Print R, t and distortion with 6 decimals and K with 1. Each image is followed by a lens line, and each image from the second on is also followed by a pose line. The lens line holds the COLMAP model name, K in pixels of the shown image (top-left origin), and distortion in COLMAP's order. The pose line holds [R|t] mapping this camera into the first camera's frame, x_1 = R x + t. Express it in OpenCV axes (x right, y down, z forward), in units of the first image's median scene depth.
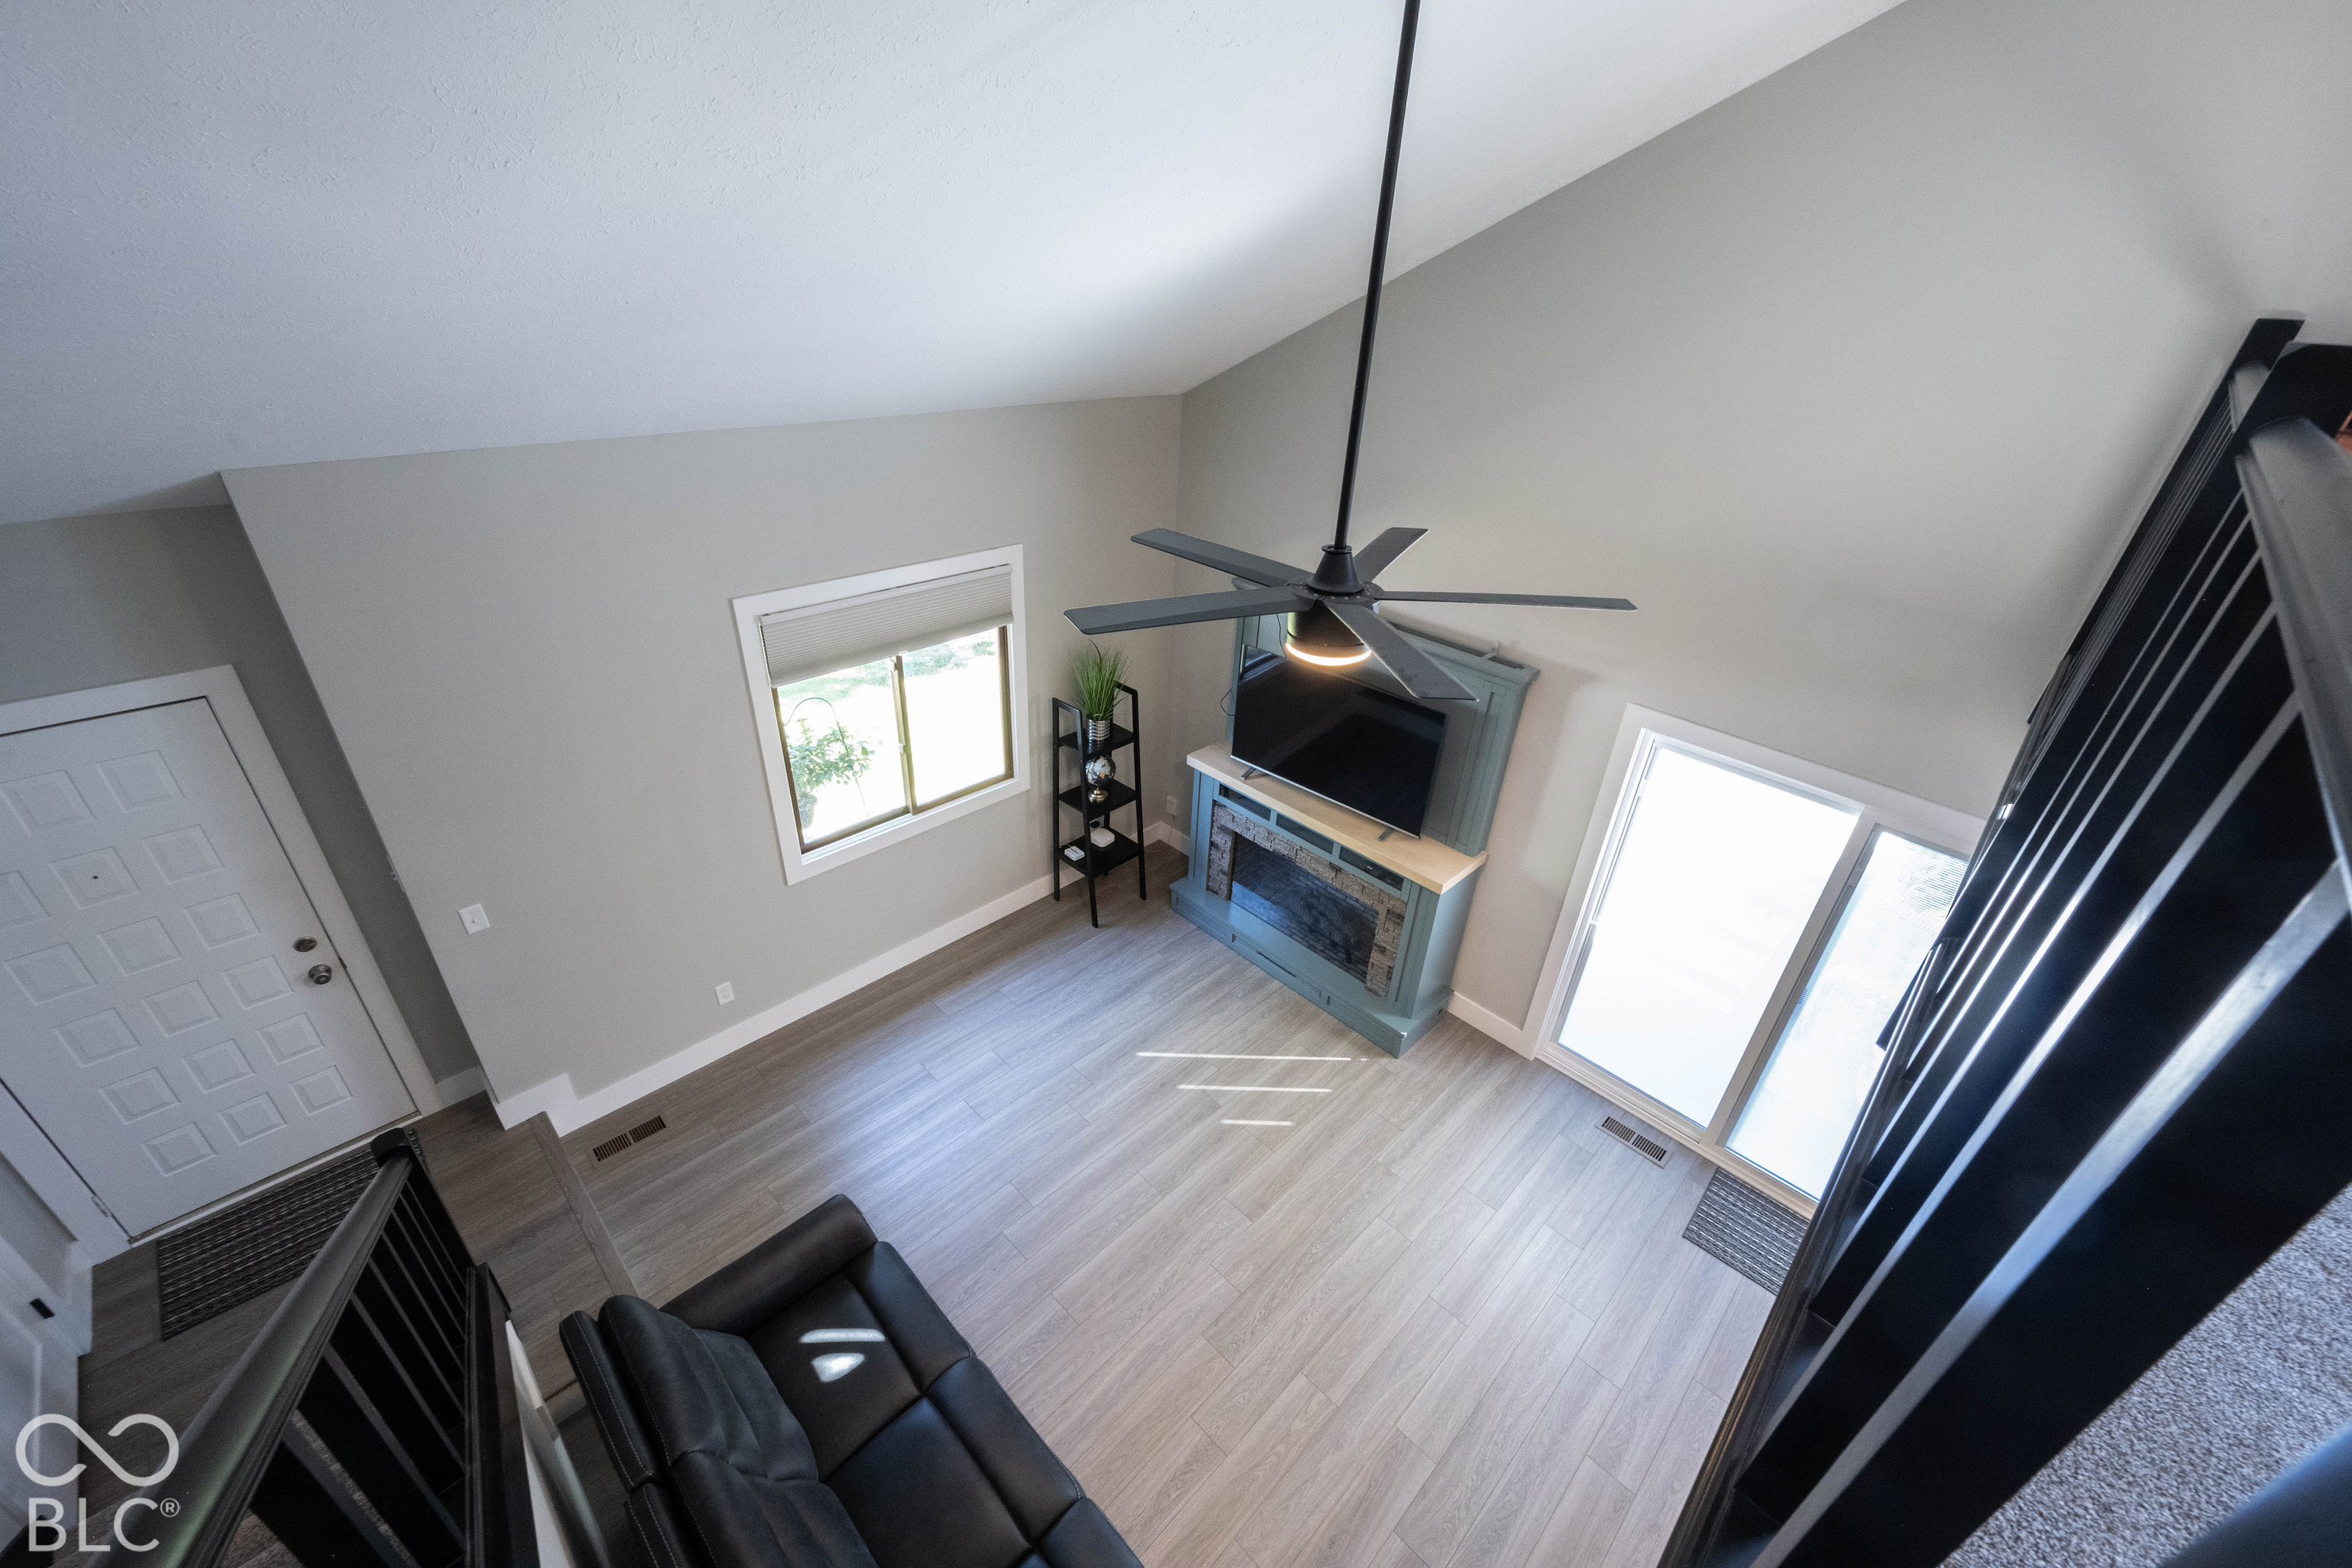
lens RADIAL K [[871.6, 0, 1138.1], [0, 871.6, 783.7], [0, 0, 1]] dist [0.001490, -0.000361]
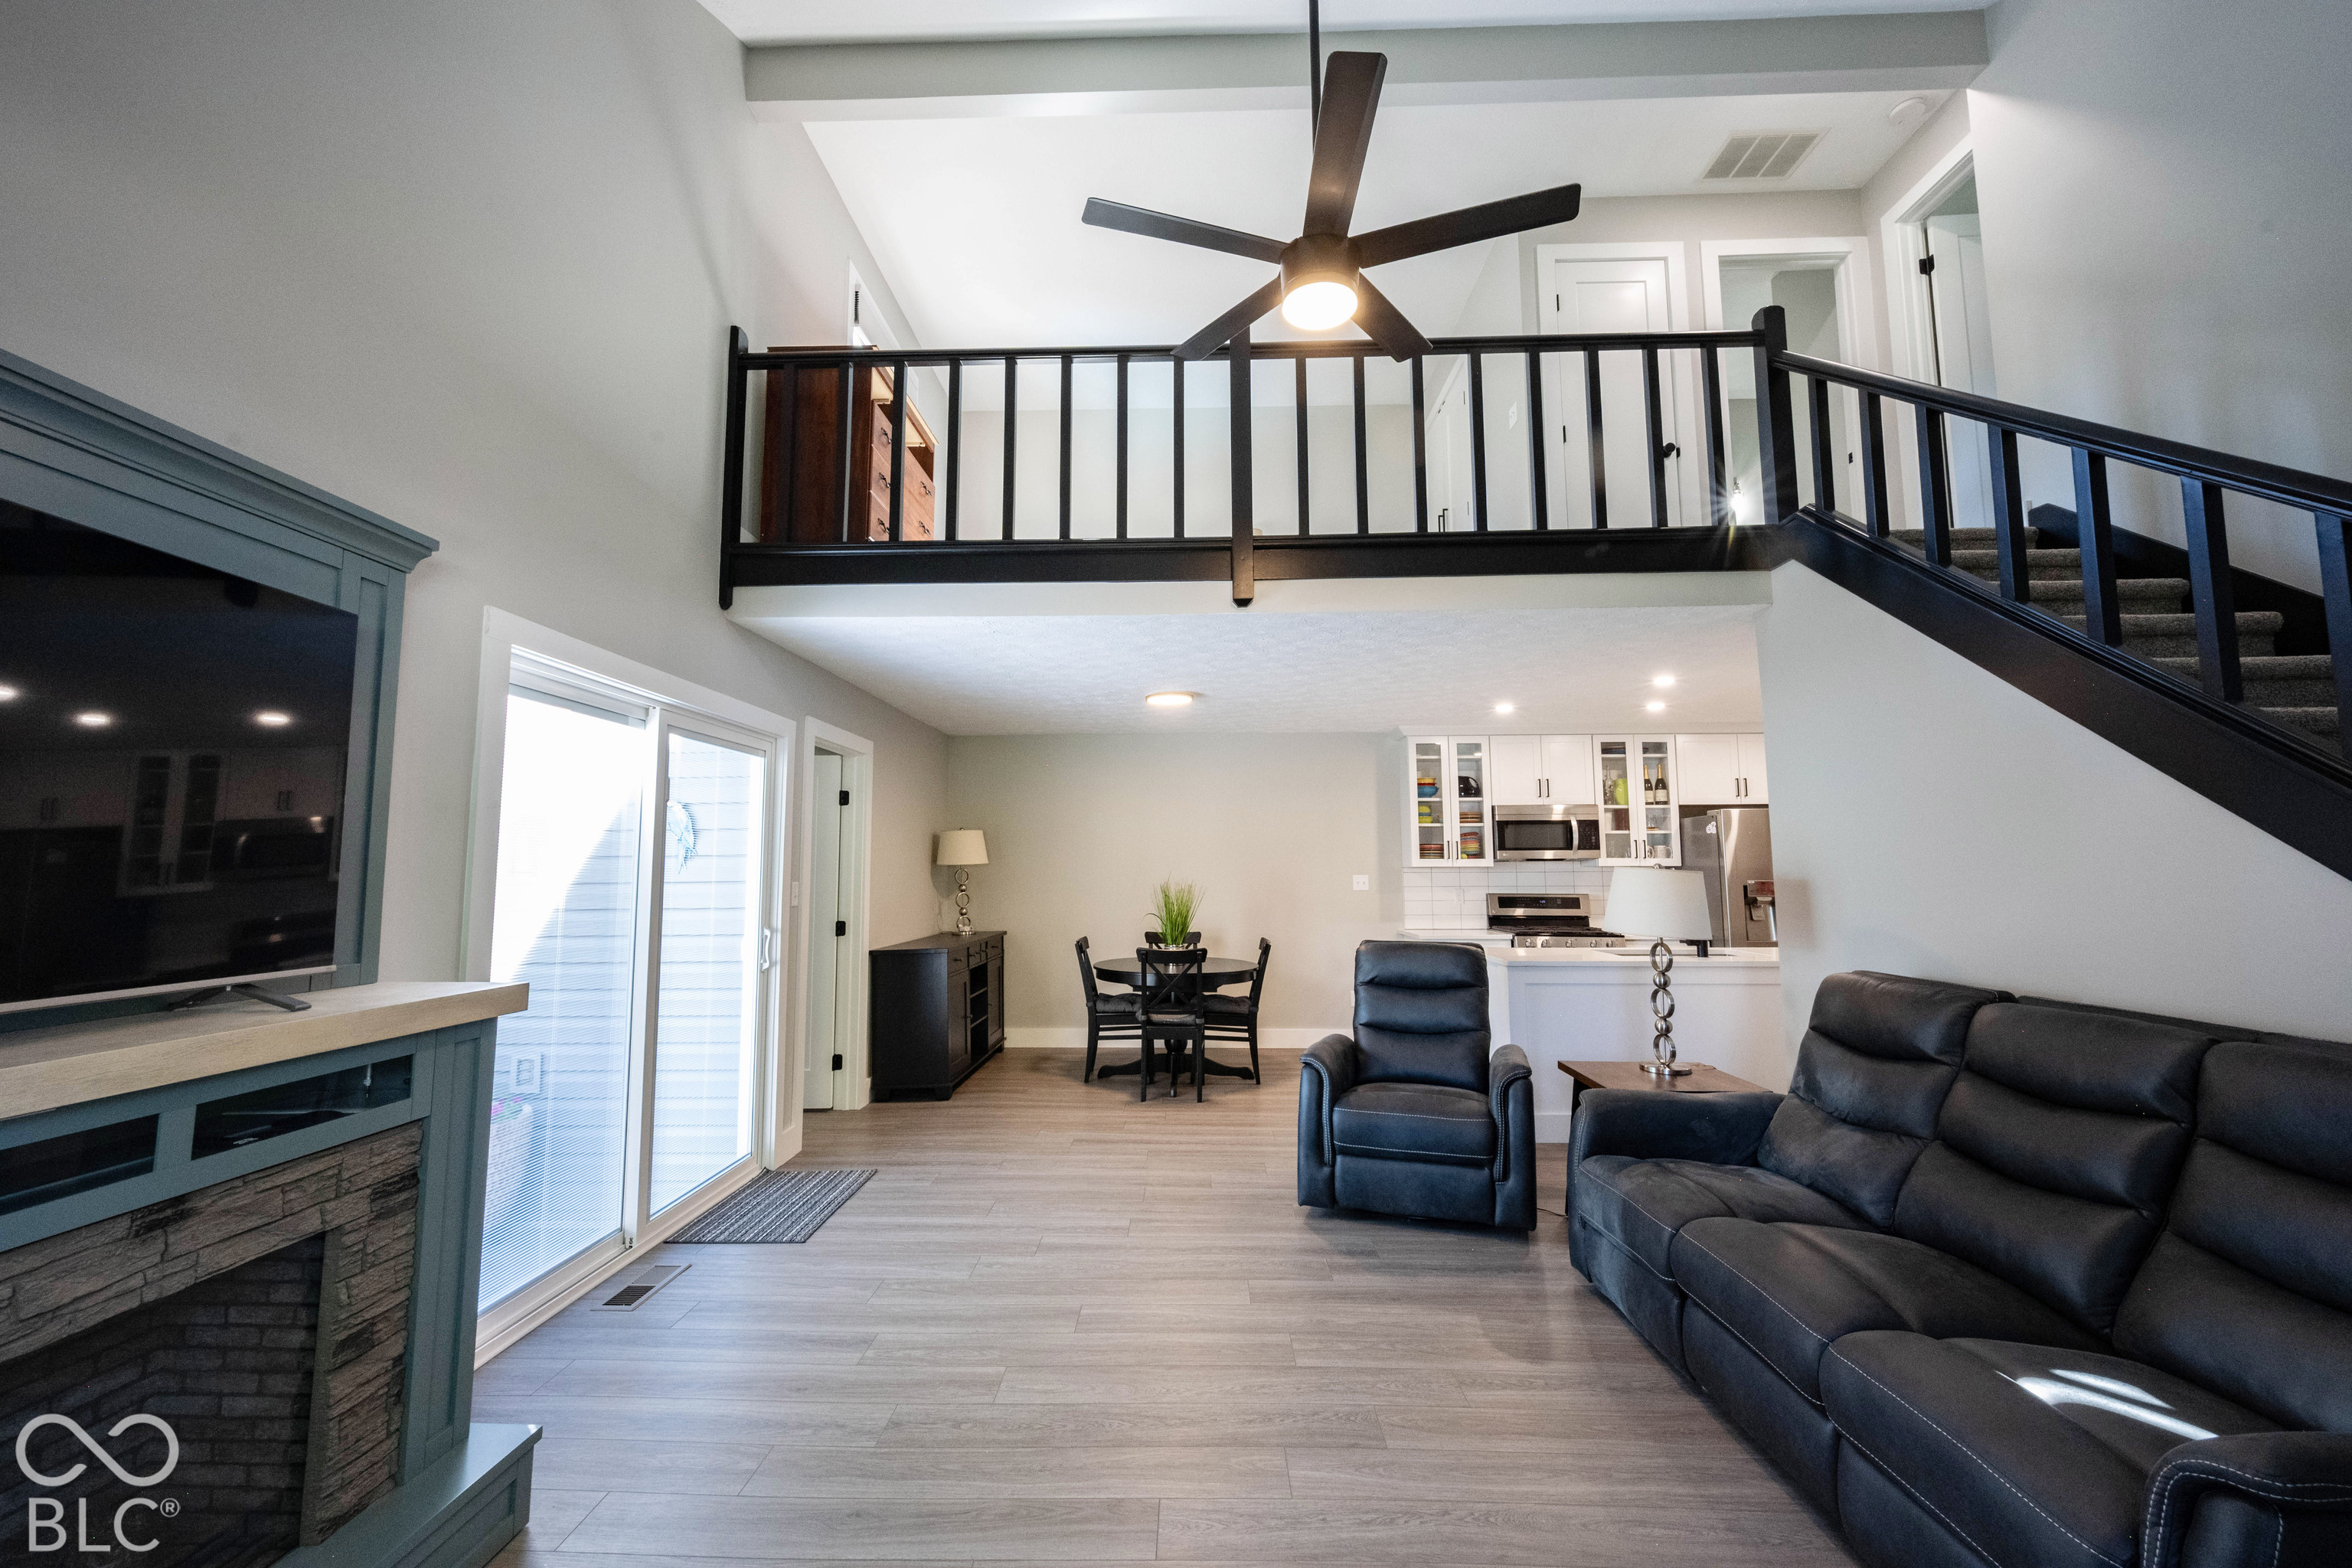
lens RADIAL K [[871.6, 0, 1138.1], [0, 871.6, 783.7], [0, 0, 1]] dist [0.001490, -0.000361]
pose [[-0.719345, 0.059565, 0.692094, -0.161398], [0.341690, 0.897793, 0.277876, 0.006306], [-0.604806, 0.436370, -0.666177, 0.878619]]
